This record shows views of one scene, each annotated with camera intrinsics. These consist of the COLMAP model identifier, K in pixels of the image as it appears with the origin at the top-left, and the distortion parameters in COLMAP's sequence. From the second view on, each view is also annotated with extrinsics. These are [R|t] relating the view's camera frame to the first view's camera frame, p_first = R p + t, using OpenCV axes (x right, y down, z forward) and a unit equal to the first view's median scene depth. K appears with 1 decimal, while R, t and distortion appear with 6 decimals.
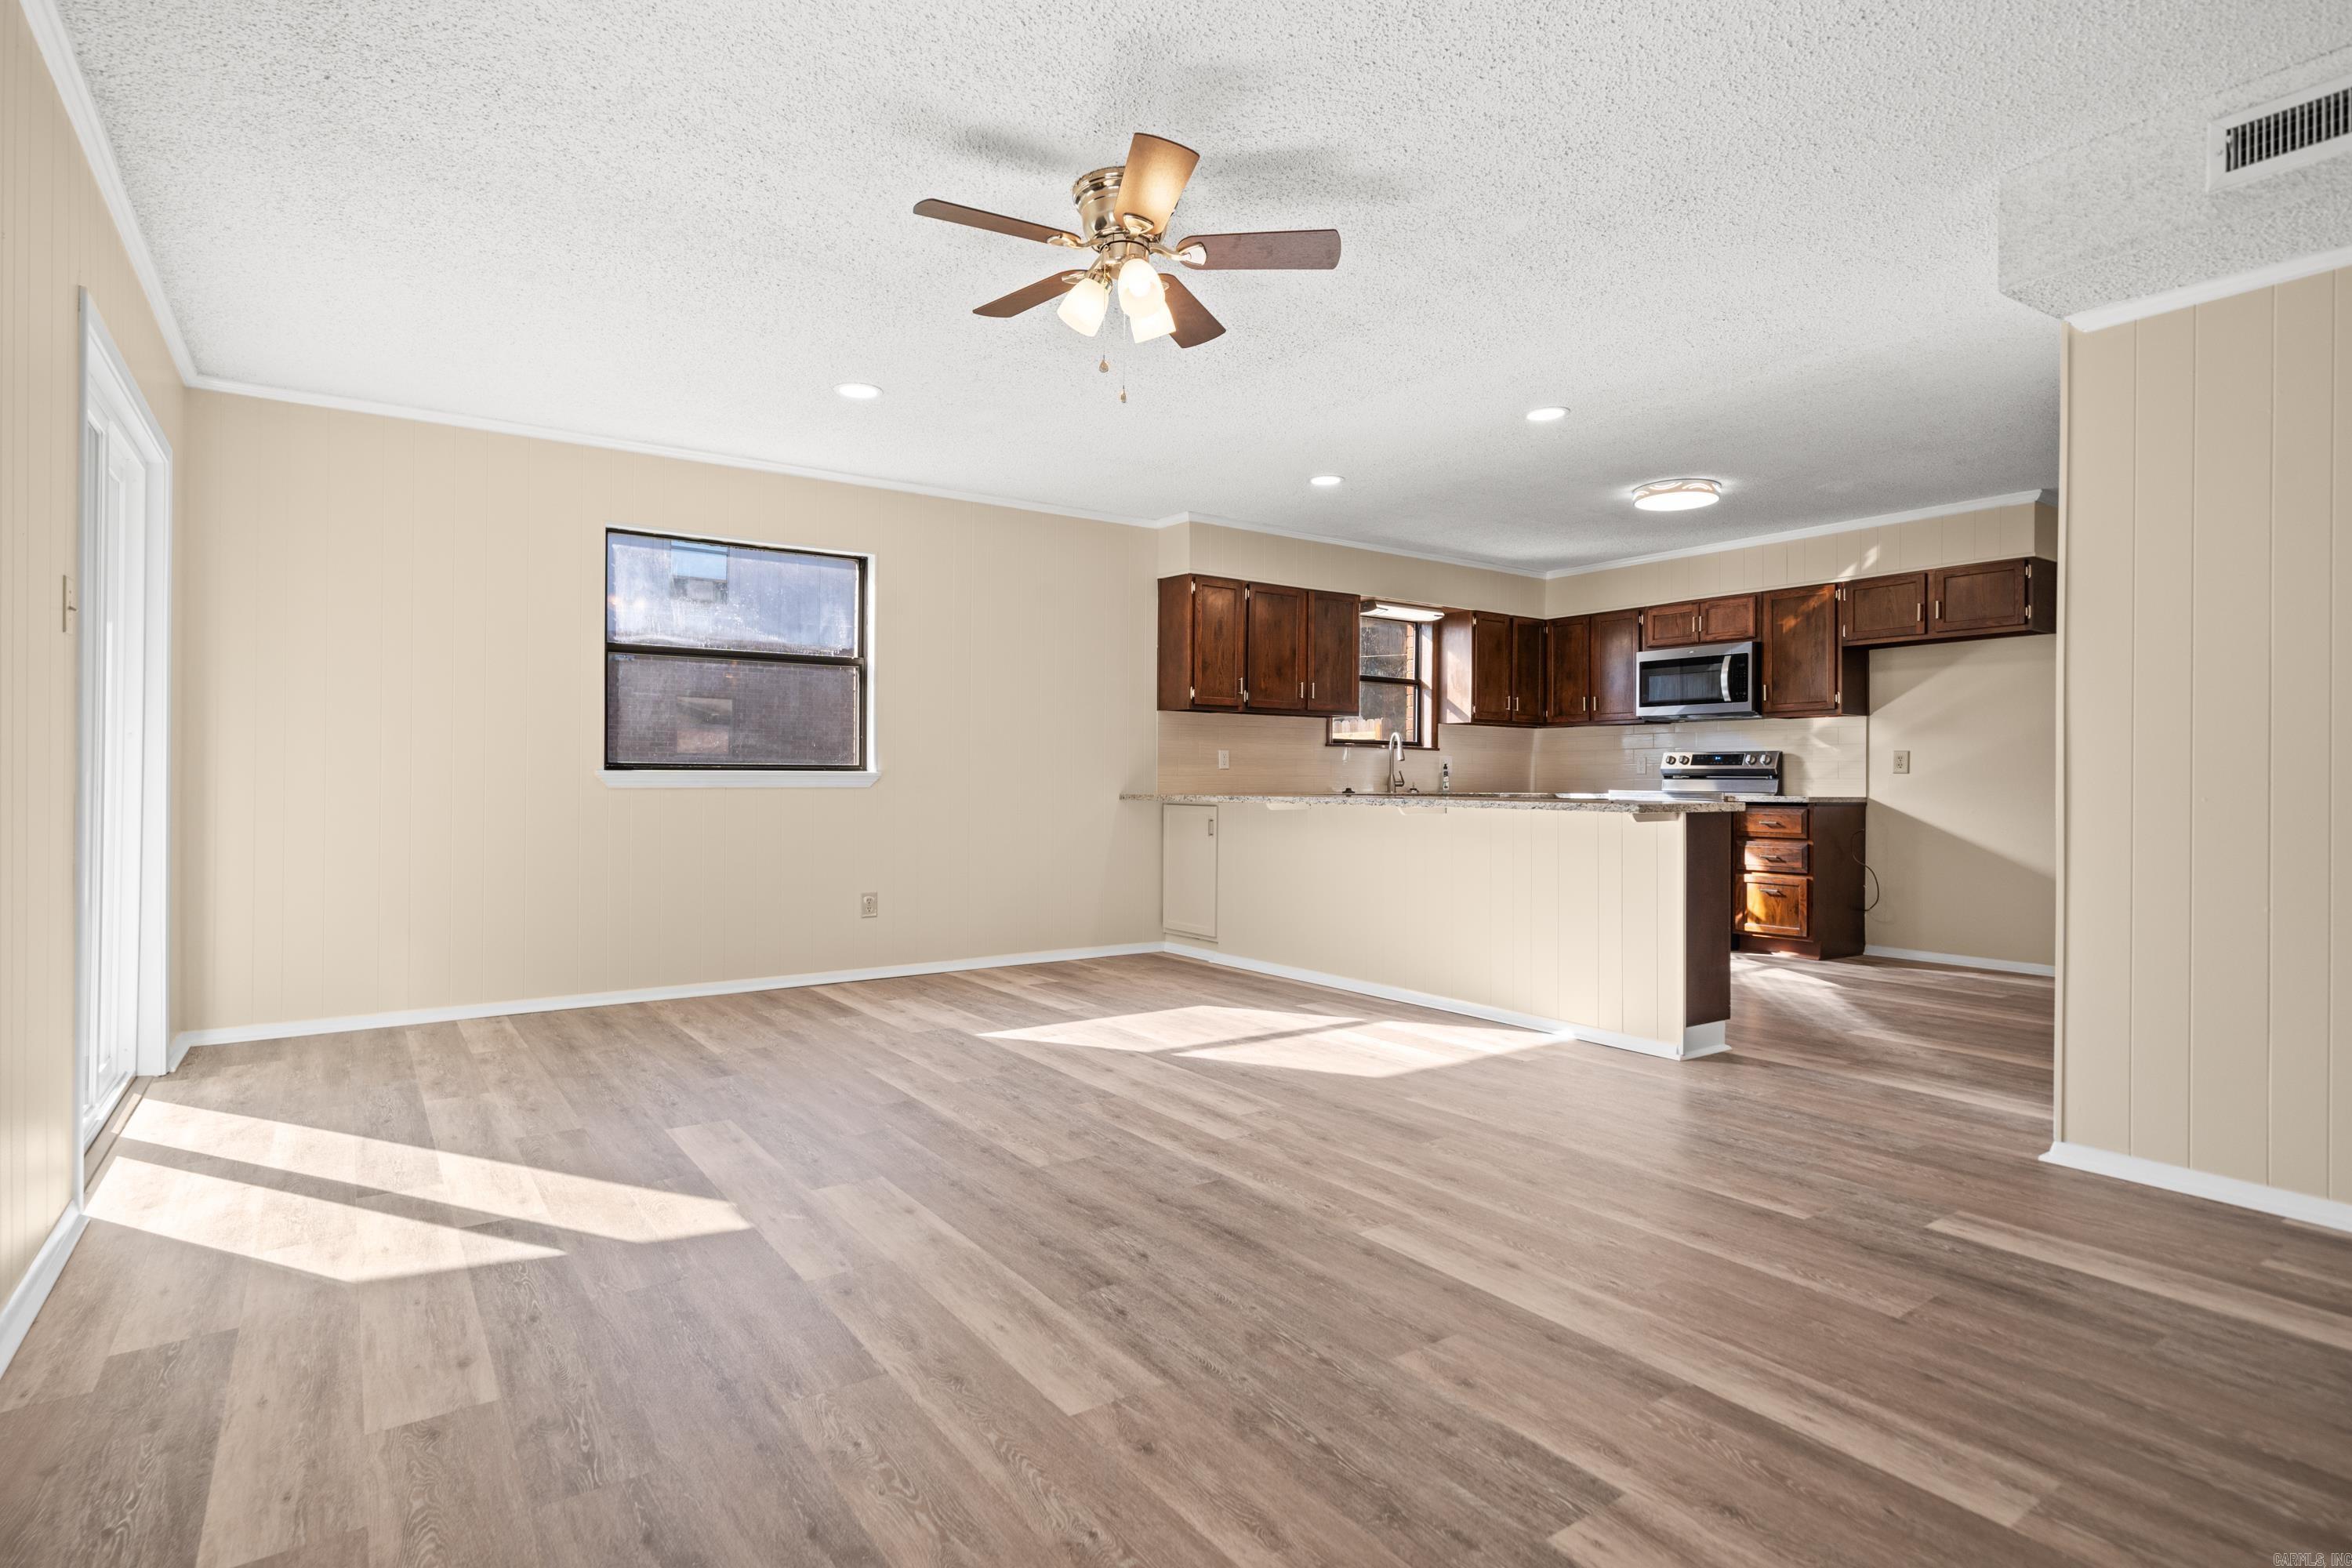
lens RADIAL K [[1181.5, 0, 1153.2], [0, 1181.5, 776.0], [0, 0, 1]] dist [0.000916, 0.000554]
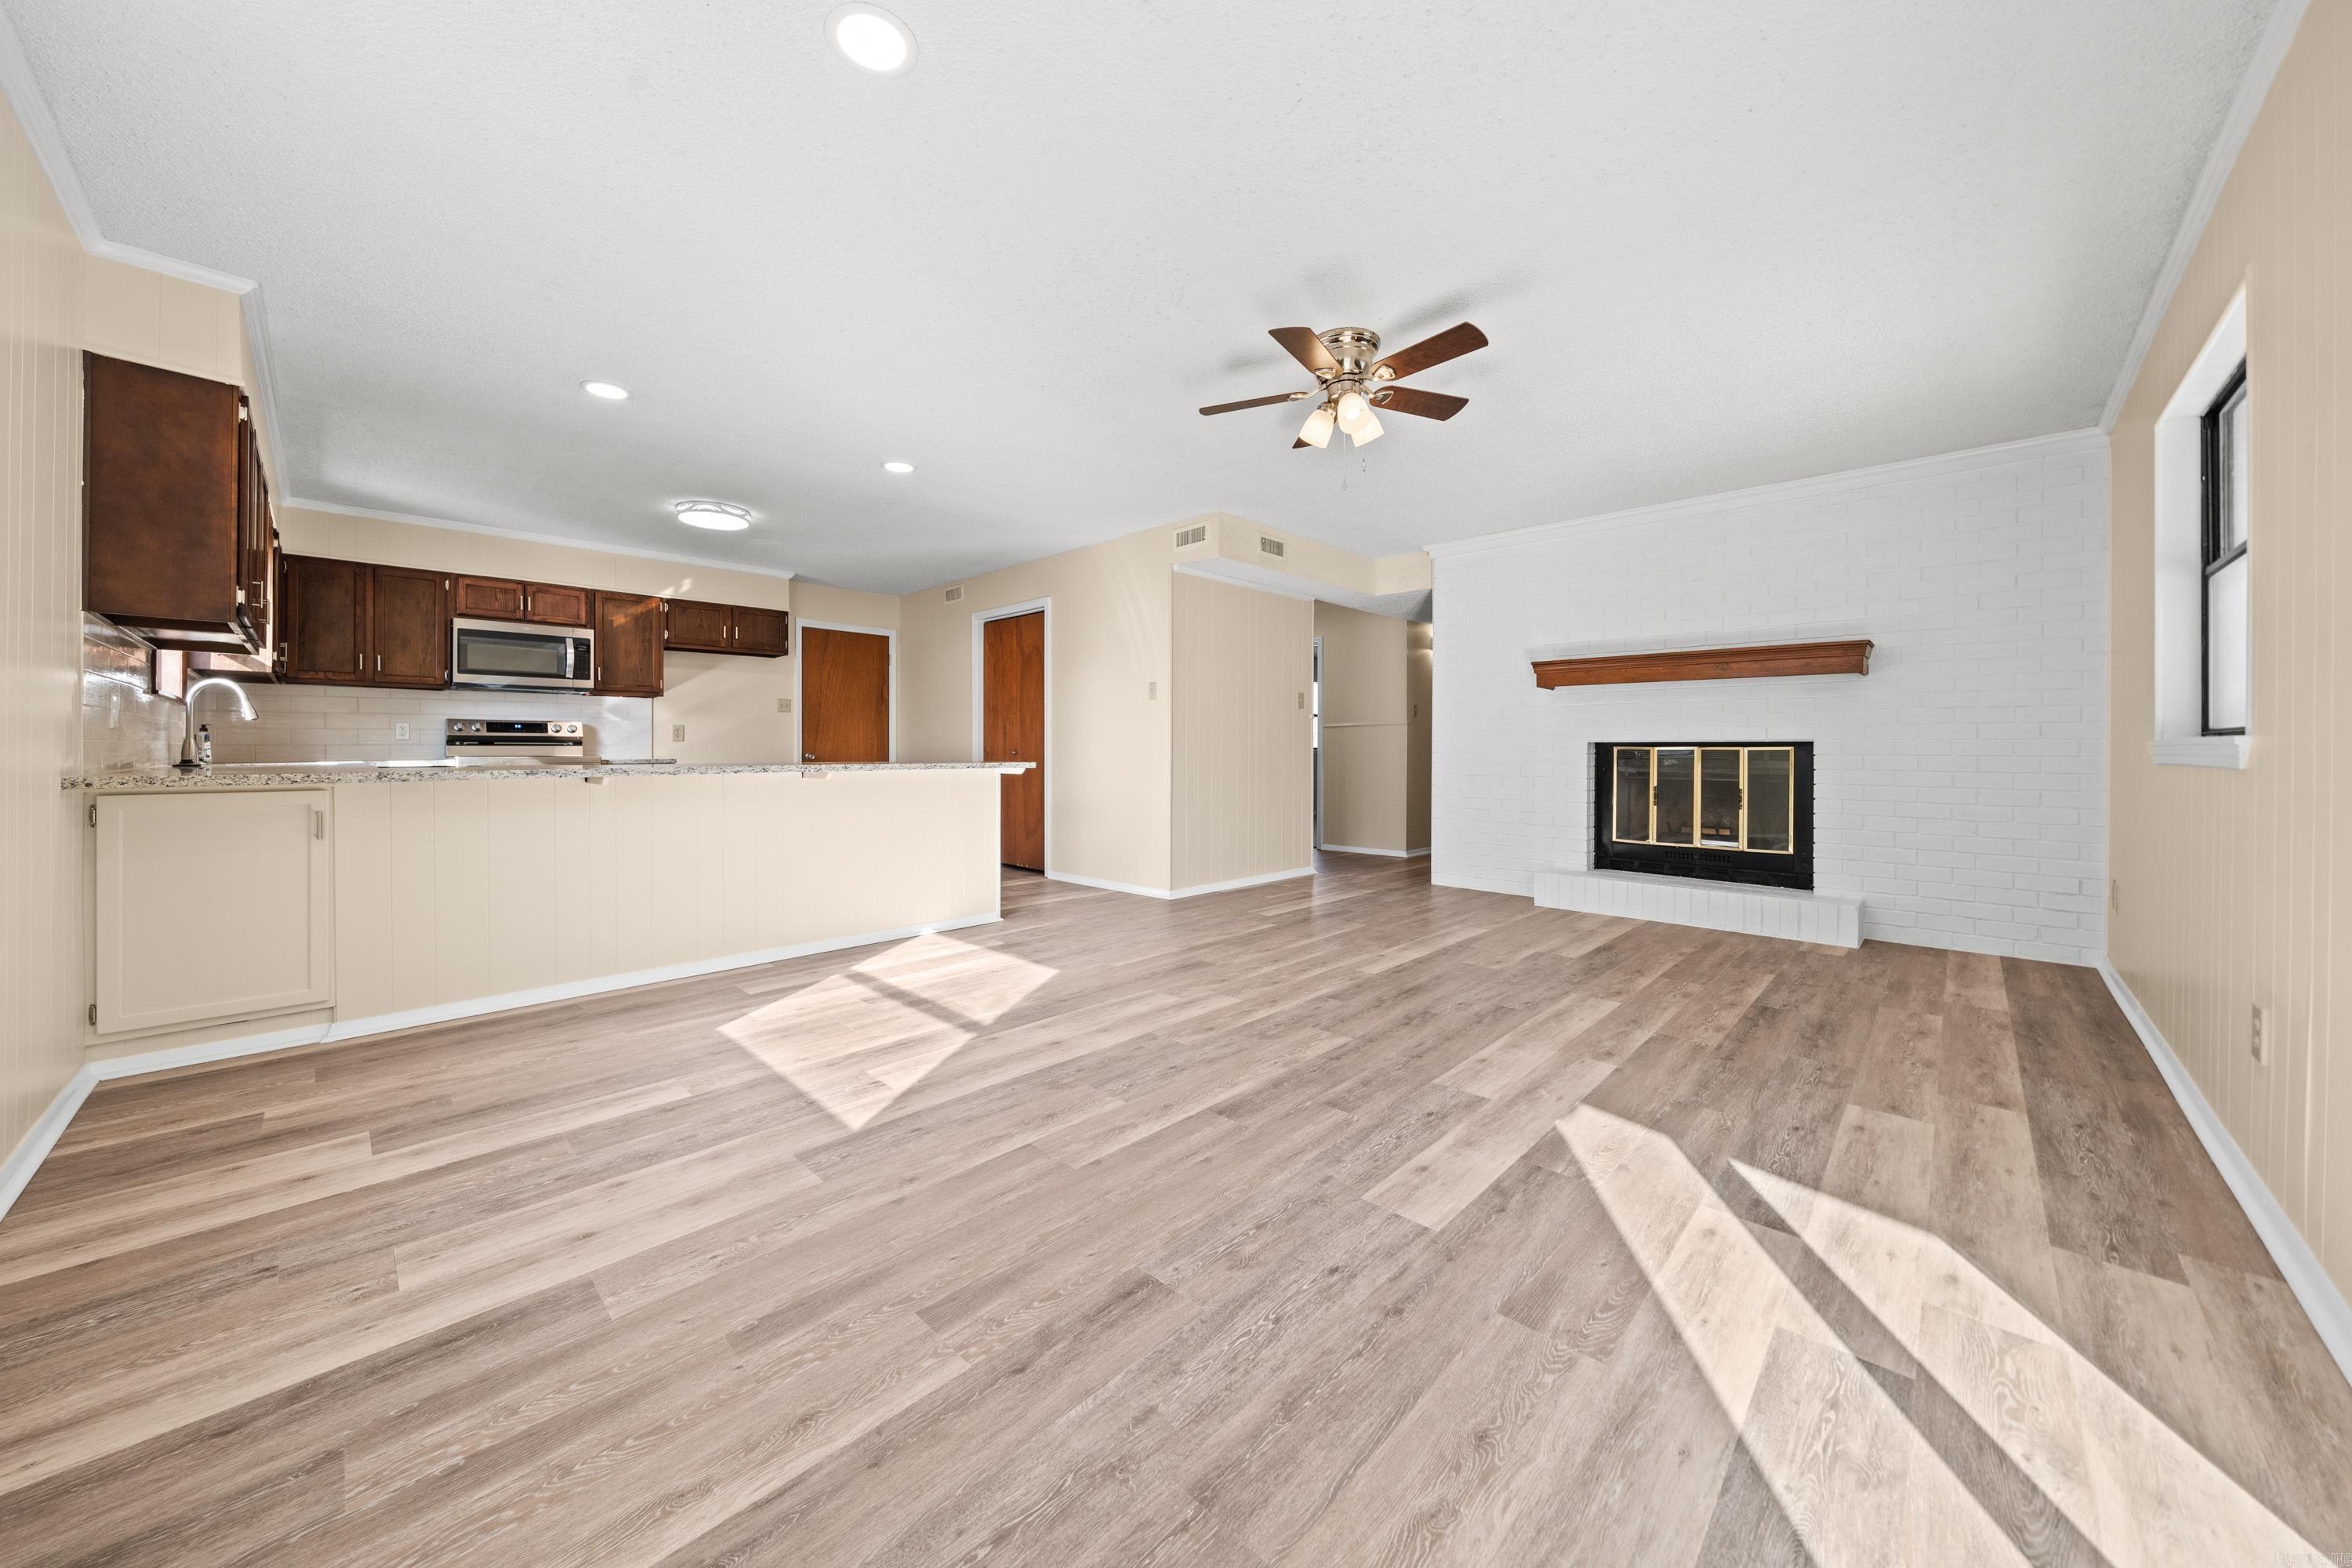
lens RADIAL K [[820.9, 0, 1154.9], [0, 820.9, 749.3], [0, 0, 1]] dist [-0.001845, -0.001624]
pose [[-0.188553, -0.005470, 0.982048, -0.881190], [-0.004962, 0.999977, 0.004617, -0.000083], [-0.982050, -0.004002, -0.188576, 1.275066]]
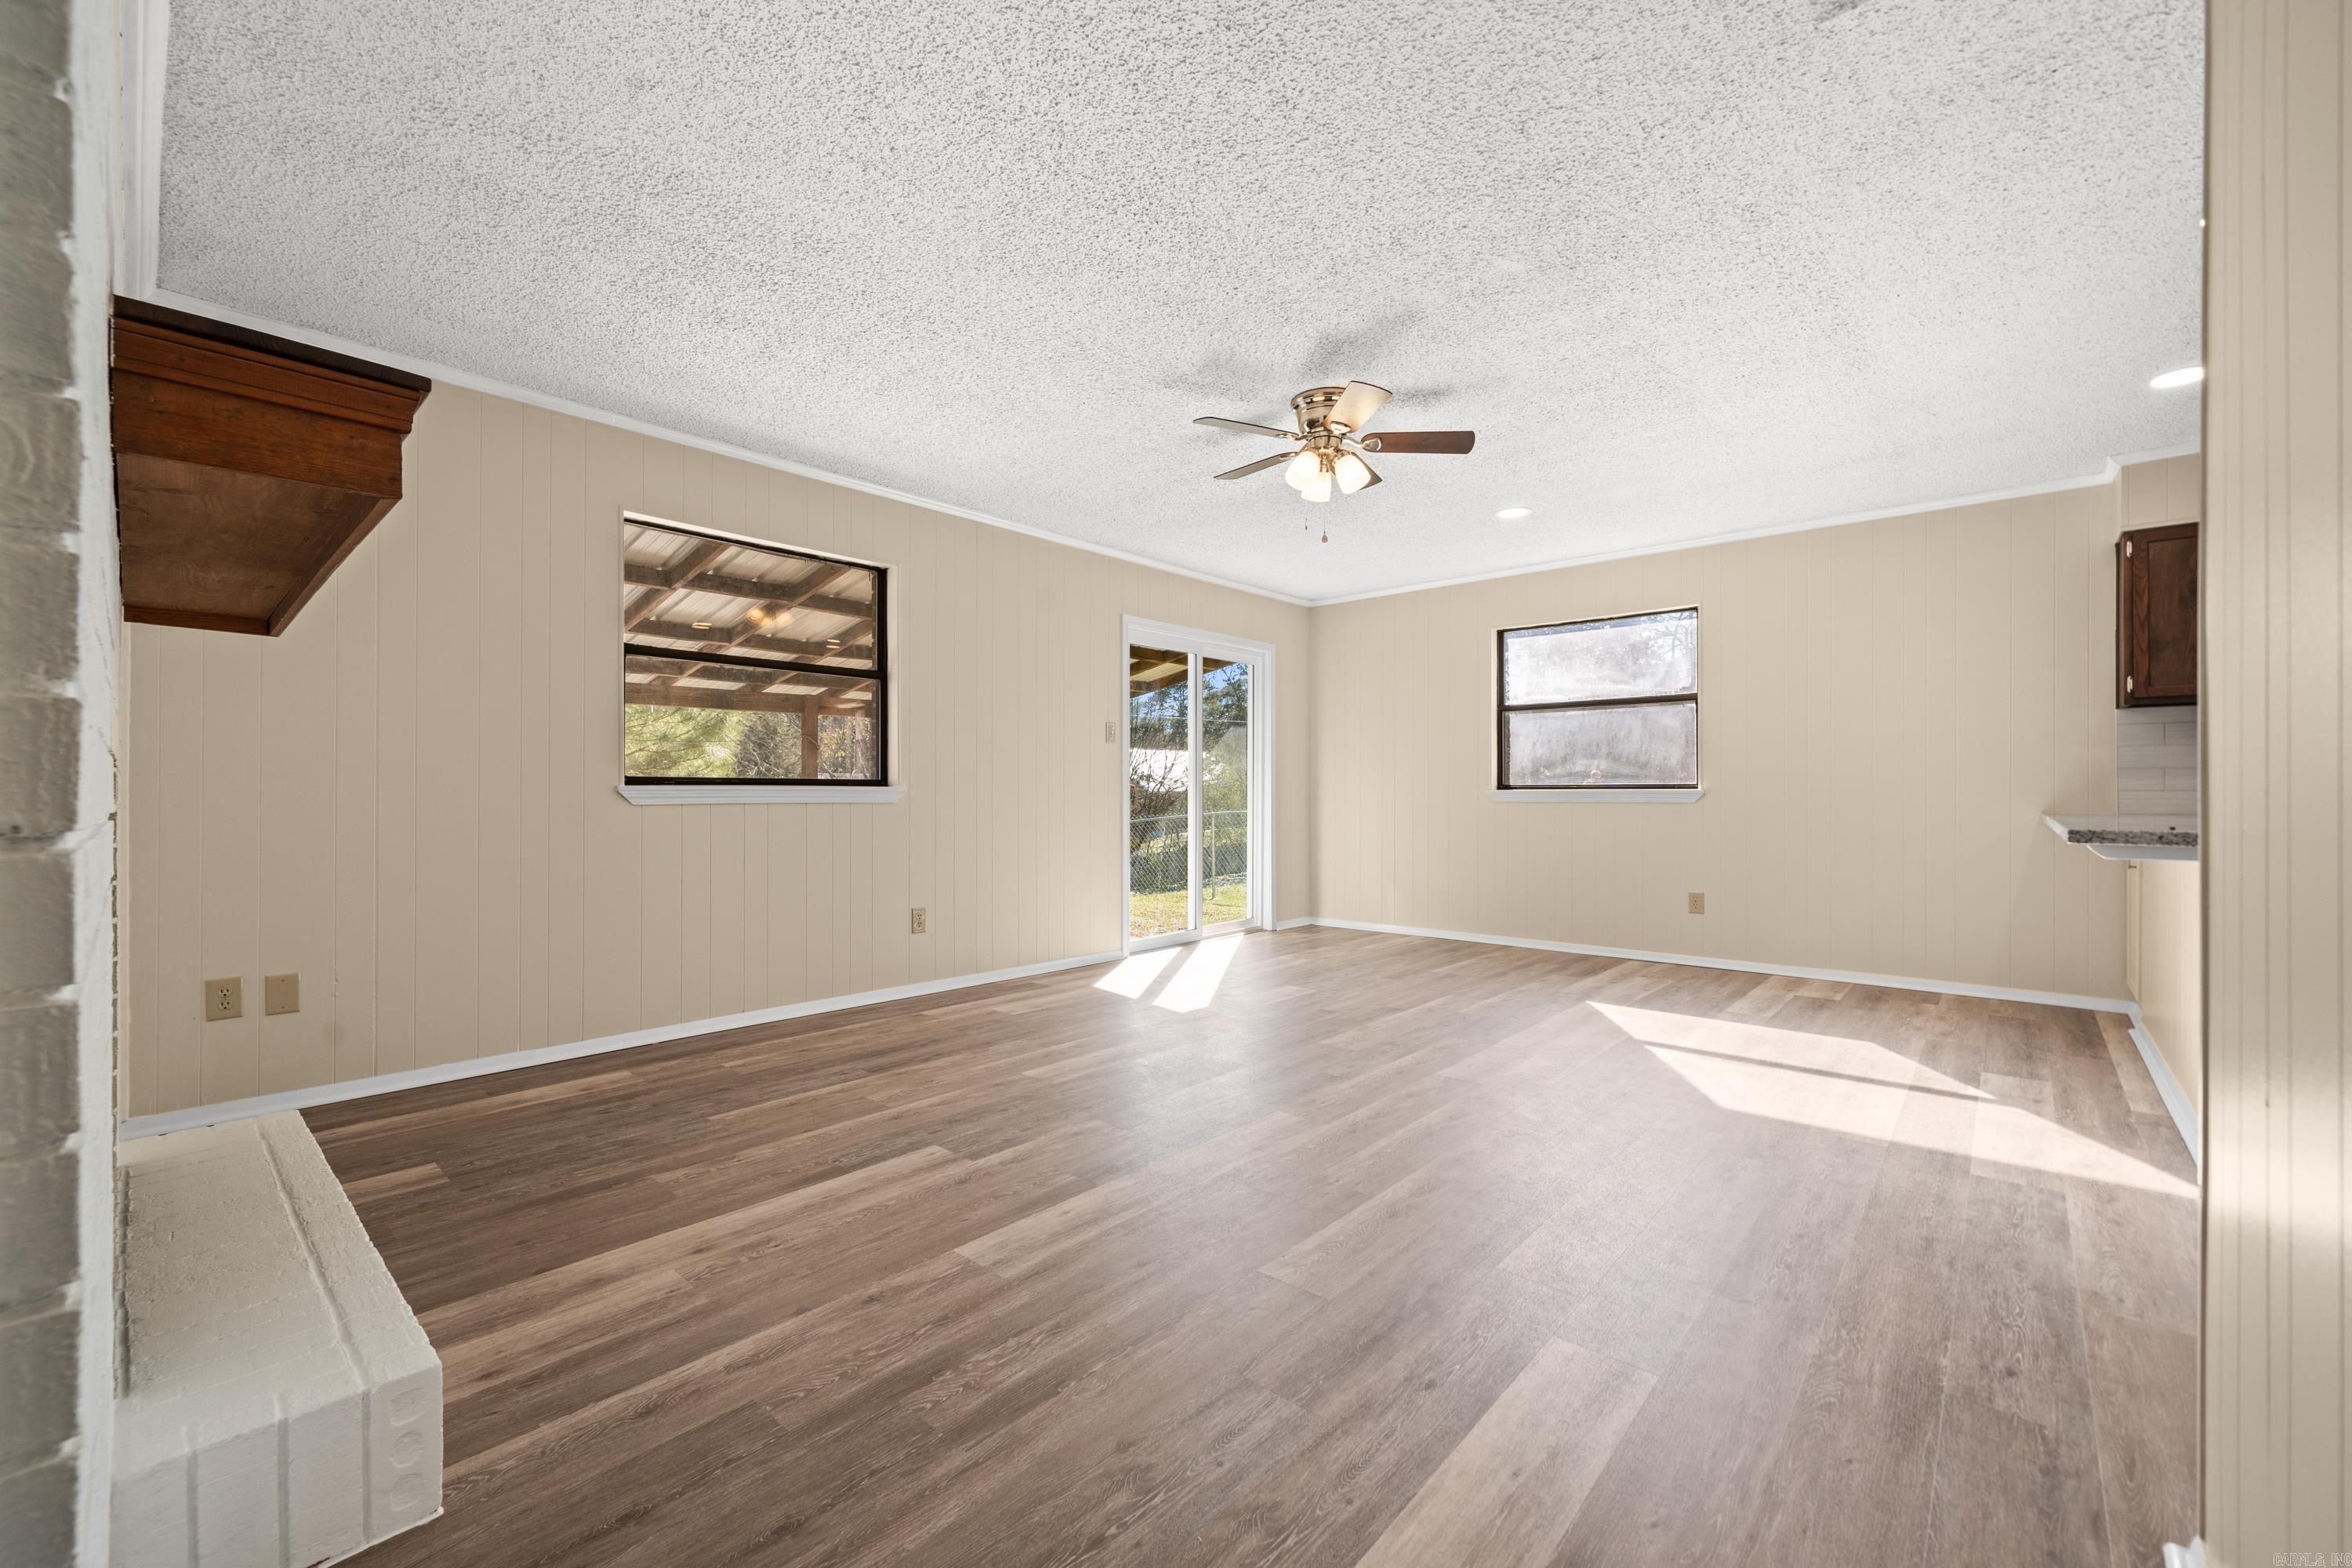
lens RADIAL K [[942.9, 0, 1158.2], [0, 942.9, 797.7], [0, 0, 1]] dist [-0.001522, -0.000010]
pose [[0.232372, 0.000839, -0.972627, 0.974281], [0.001630, 0.999998, 0.001252, 0.004673], [0.972626, -0.001877, 0.232370, 0.462742]]
